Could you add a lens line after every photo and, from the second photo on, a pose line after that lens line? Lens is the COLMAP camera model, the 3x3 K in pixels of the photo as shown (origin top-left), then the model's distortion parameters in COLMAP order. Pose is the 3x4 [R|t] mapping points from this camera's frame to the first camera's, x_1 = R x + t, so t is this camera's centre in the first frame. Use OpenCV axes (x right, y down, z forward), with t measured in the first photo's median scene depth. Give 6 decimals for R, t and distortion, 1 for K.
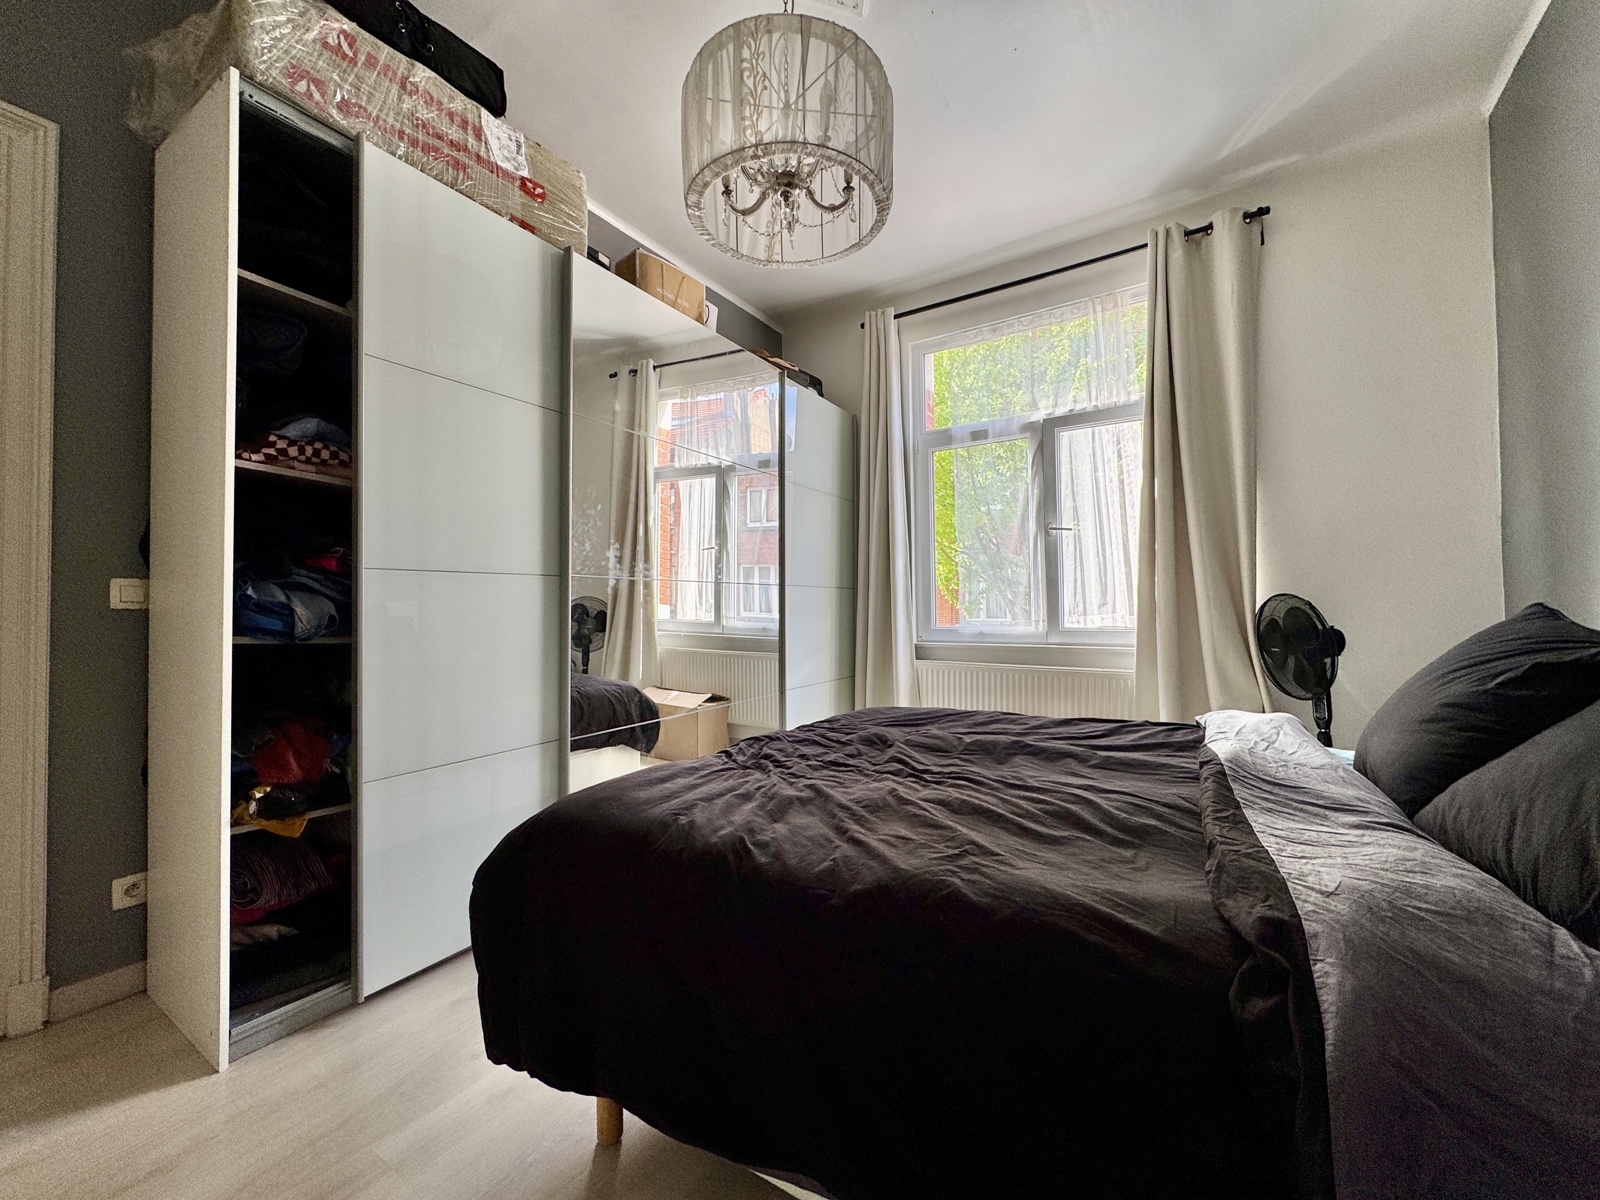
lens RADIAL K [[635.2, 0, 795.8], [0, 635.2, 594.4], [0, 0, 1]] dist [-0.000118, 0.000186]
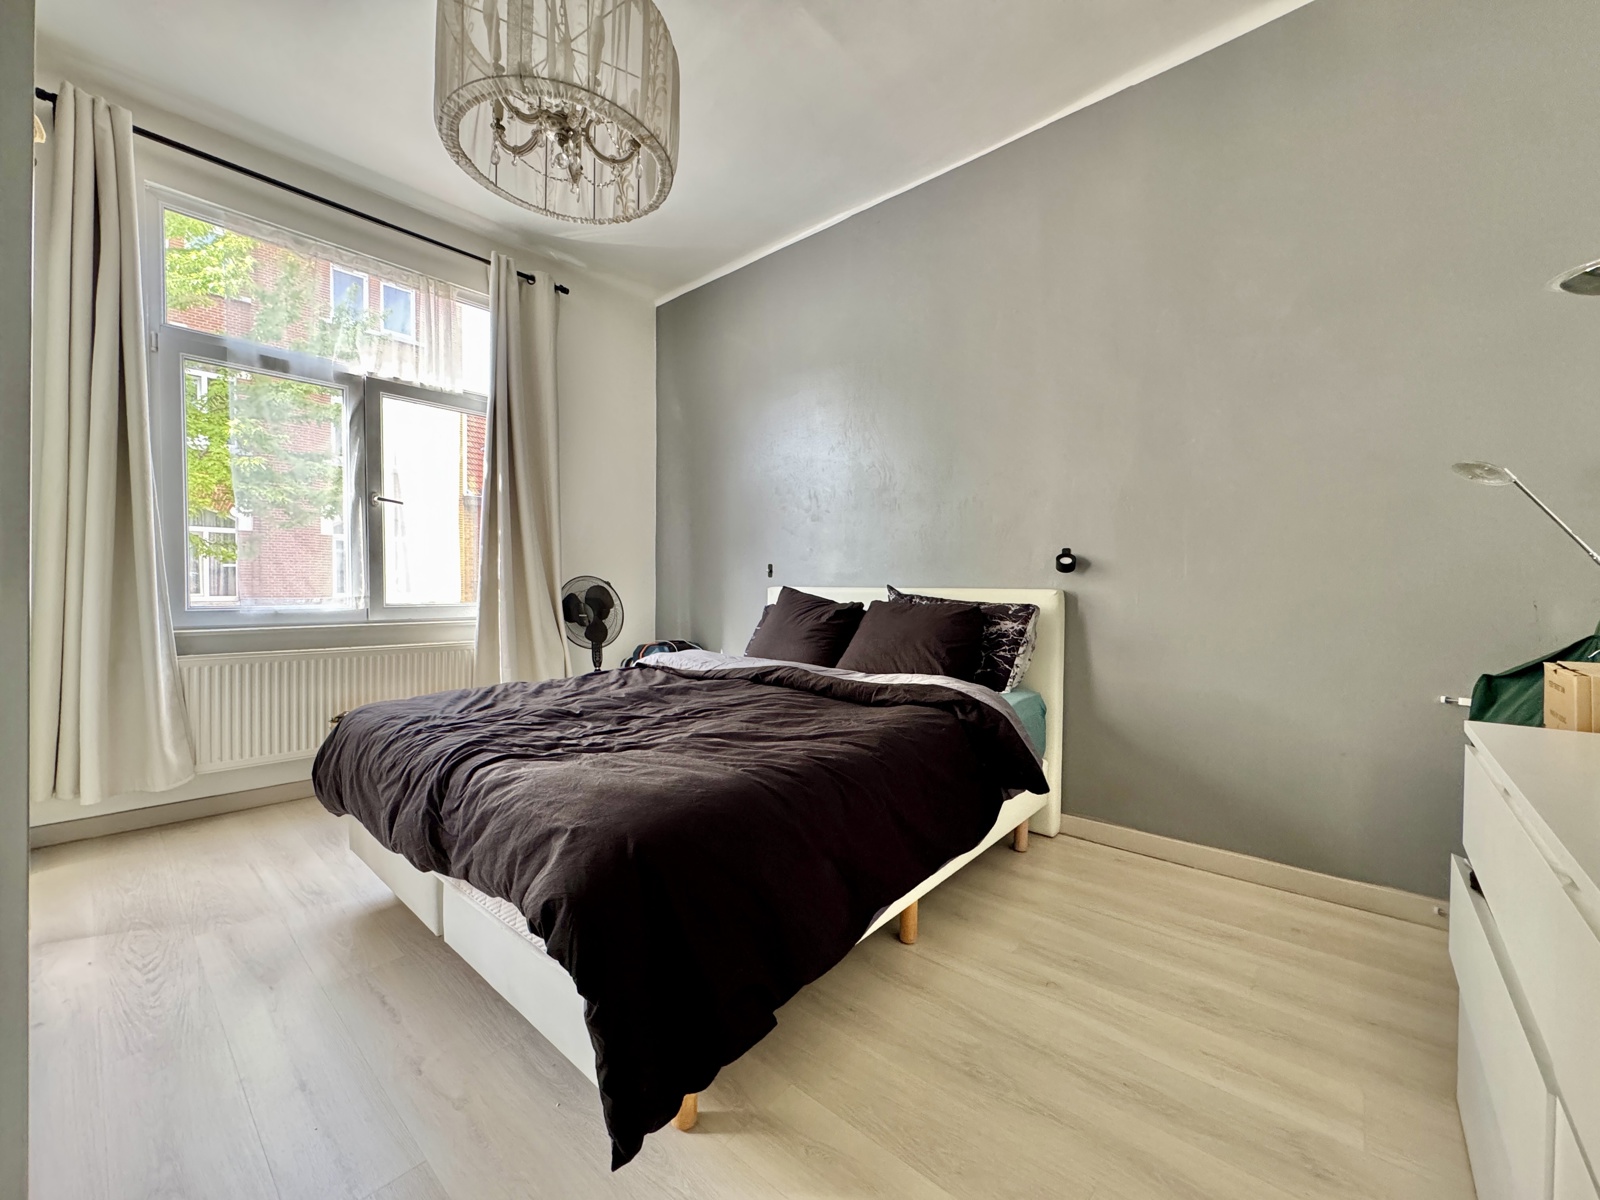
lens RADIAL K [[635.2, 0, 799.8], [0, 635.2, 597.2], [0, 0, 1]] dist [-0.000118, 0.000186]
pose [[0.135482, -0.013859, 0.990683, -0.439018], [-0.037215, 0.999125, 0.019066, 0.000509], [-0.990081, -0.039452, 0.134847, 0.248171]]
